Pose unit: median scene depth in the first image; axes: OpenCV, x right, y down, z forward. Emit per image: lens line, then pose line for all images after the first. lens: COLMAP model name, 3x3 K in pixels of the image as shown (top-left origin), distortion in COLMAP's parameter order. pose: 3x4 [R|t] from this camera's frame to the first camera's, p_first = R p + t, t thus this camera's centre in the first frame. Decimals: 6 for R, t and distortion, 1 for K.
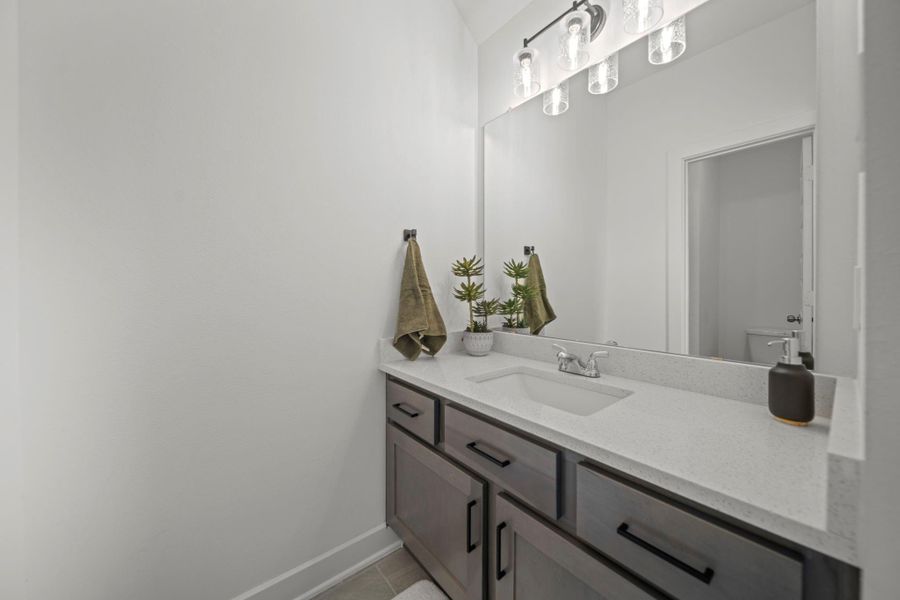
lens RADIAL K [[317.2, 0, 450.5], [0, 317.2, 291.7], [0, 0, 1]] dist [-0.006026, 0.000015]
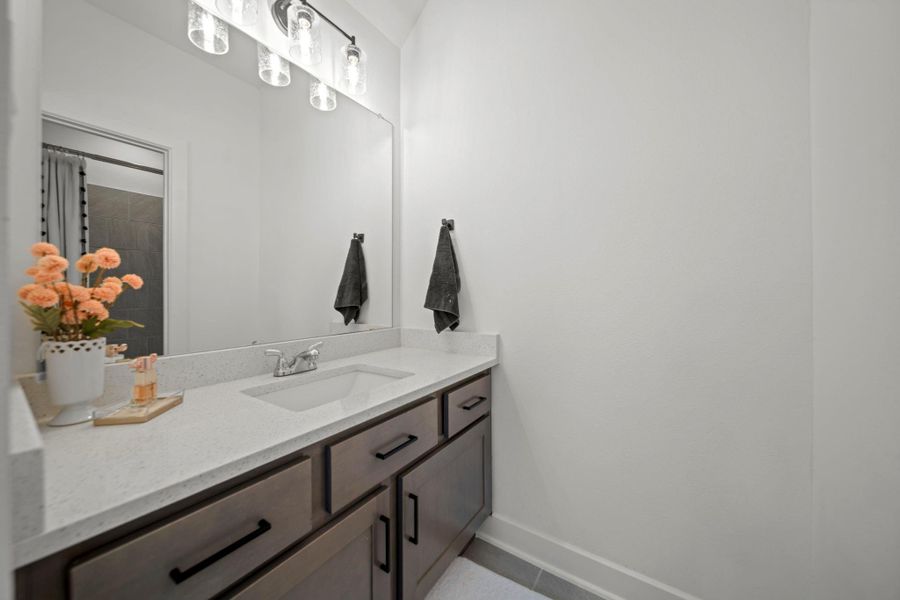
lens RADIAL K [[317.2, 0, 450.5], [0, 317.2, 291.7], [0, 0, 1]] dist [-0.006026, 0.000015]
pose [[-0.292356, 0.001260, 0.956309, -0.550284], [-0.006056, 0.999977, -0.003168, 0.007887], [-0.956290, -0.006718, -0.292341, 0.681971]]
